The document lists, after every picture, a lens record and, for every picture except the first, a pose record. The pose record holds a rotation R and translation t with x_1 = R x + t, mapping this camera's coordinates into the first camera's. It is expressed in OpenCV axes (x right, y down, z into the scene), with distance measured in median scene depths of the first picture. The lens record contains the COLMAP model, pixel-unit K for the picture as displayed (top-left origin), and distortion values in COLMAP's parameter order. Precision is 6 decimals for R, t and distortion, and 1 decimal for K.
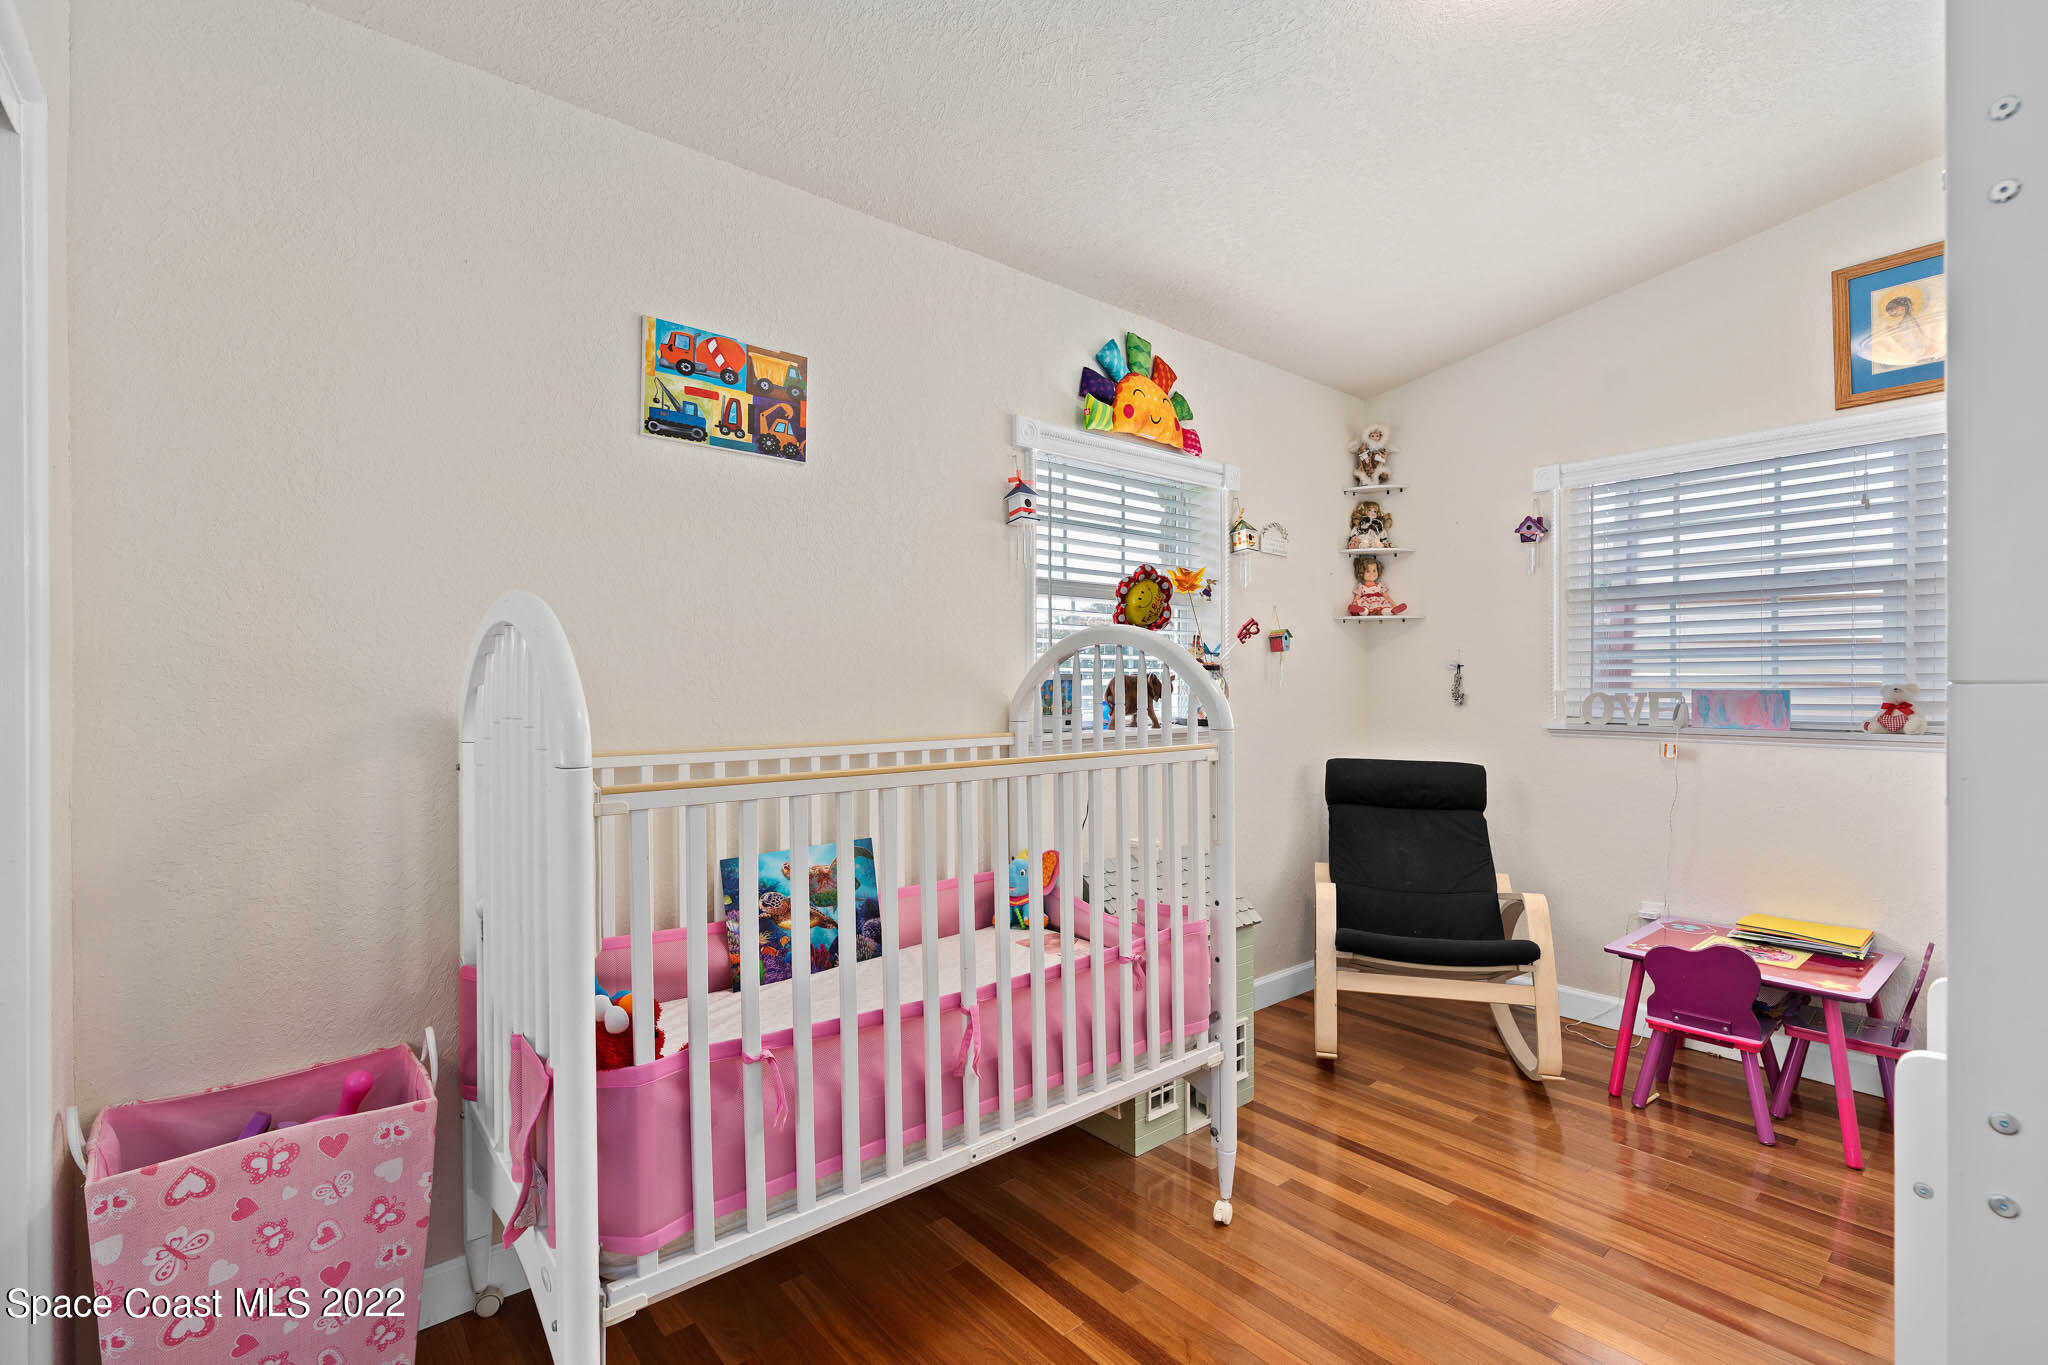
lens RADIAL K [[944.4, 0, 1033.4], [0, 944.4, 688.0], [0, 0, 1]] dist [-0.010100, 0.001147]
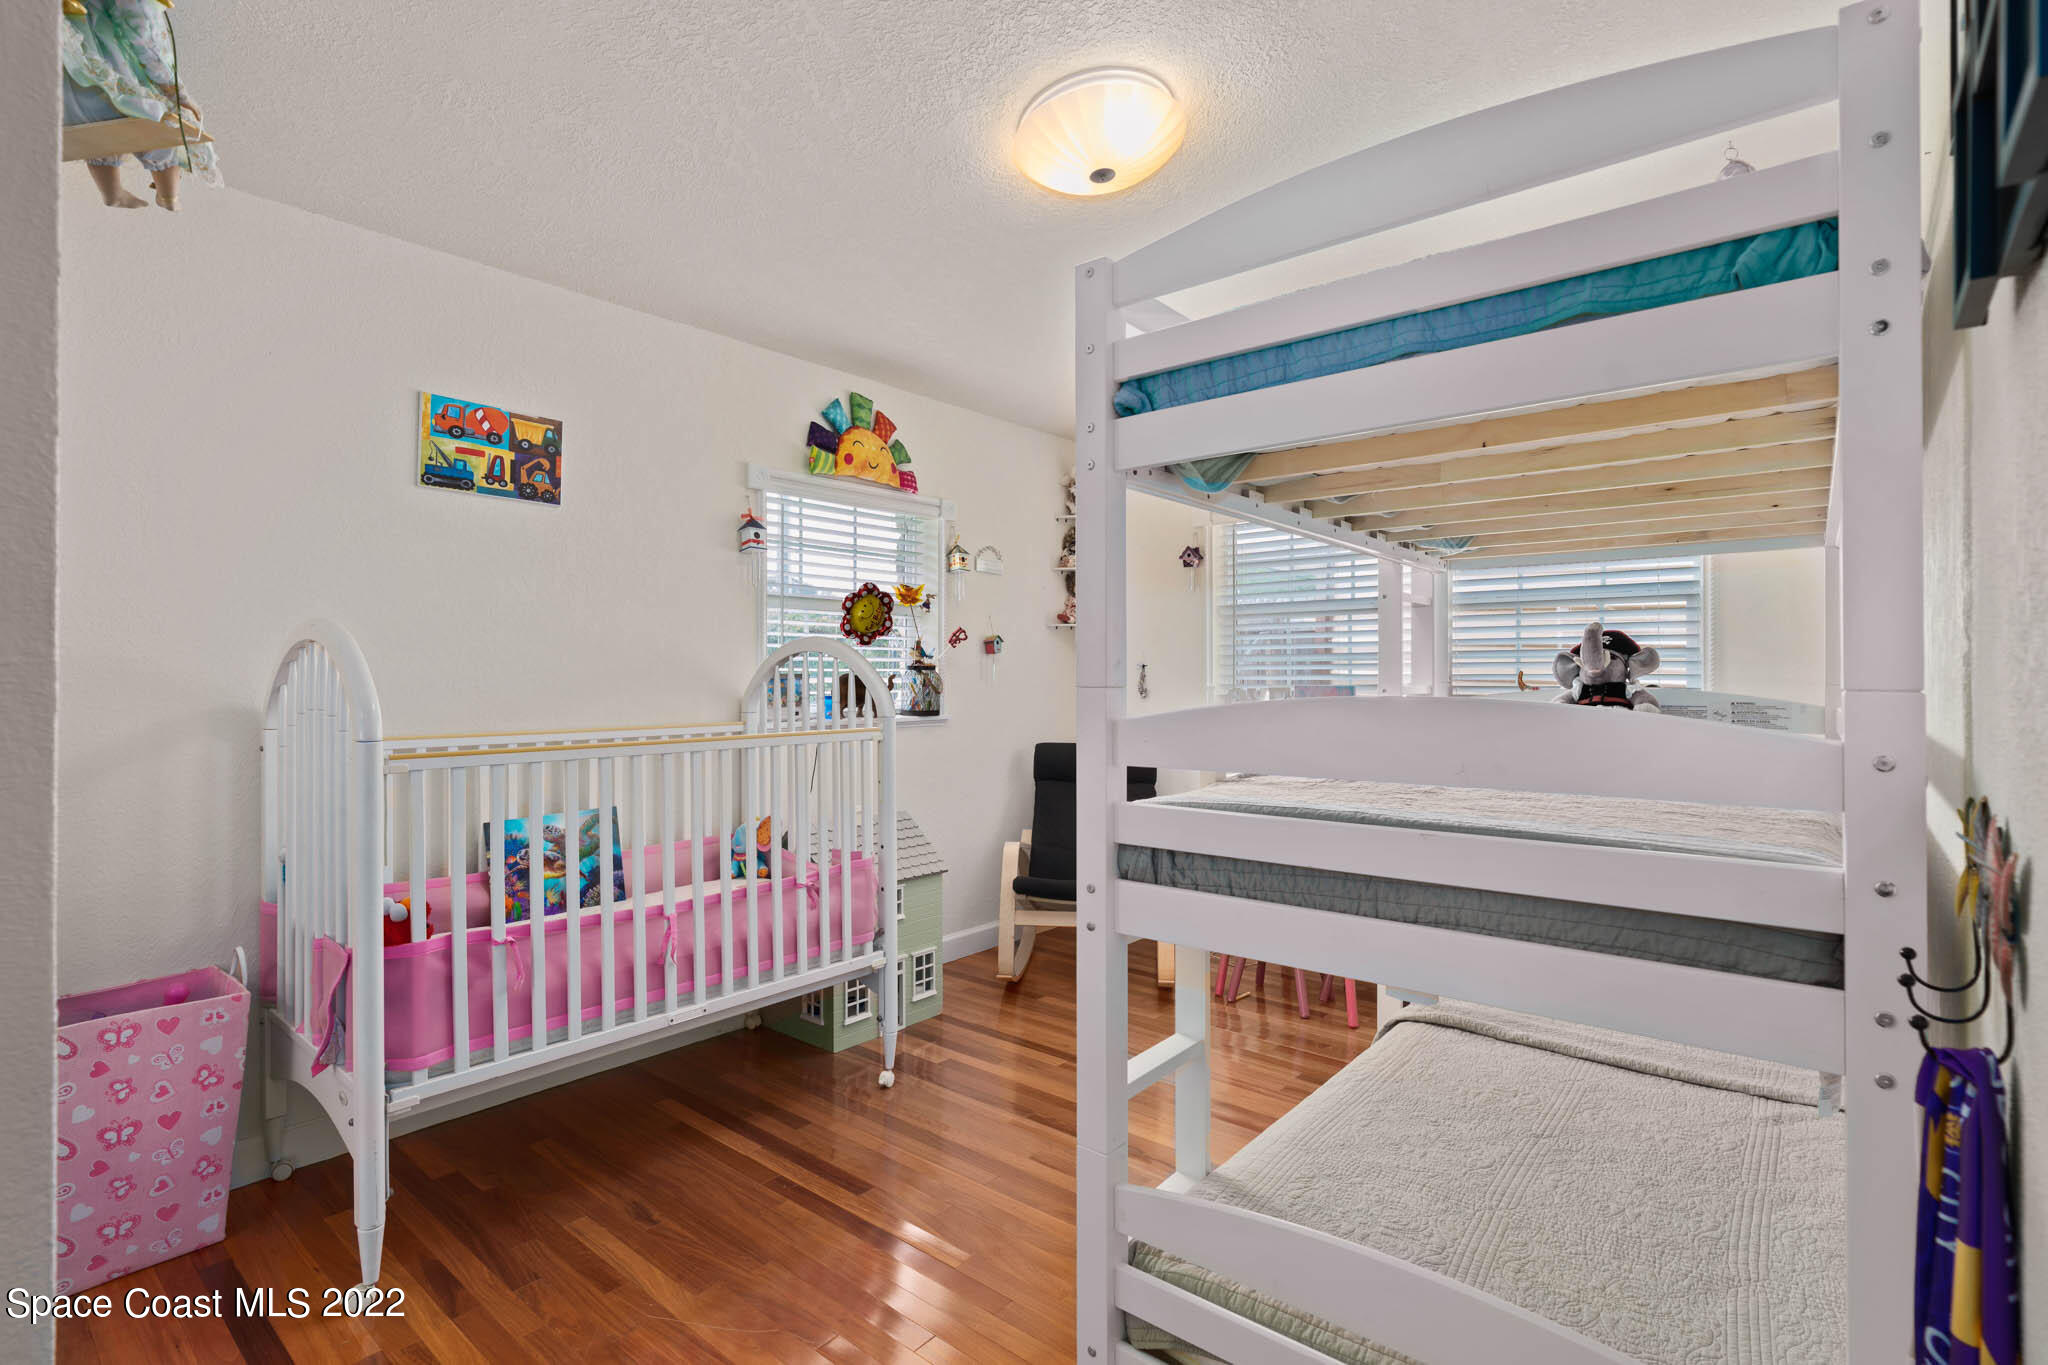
lens RADIAL K [[989.9, 0, 1027.5], [0, 989.9, 669.6], [0, 0, 1]] dist [-0.006220, 0.001507]
pose [[0.986683, 0.002296, 0.162637, 0.162399], [-0.000490, 0.999938, -0.011145, -0.007535], [-0.162652, 0.010917, 0.986623, -0.404445]]
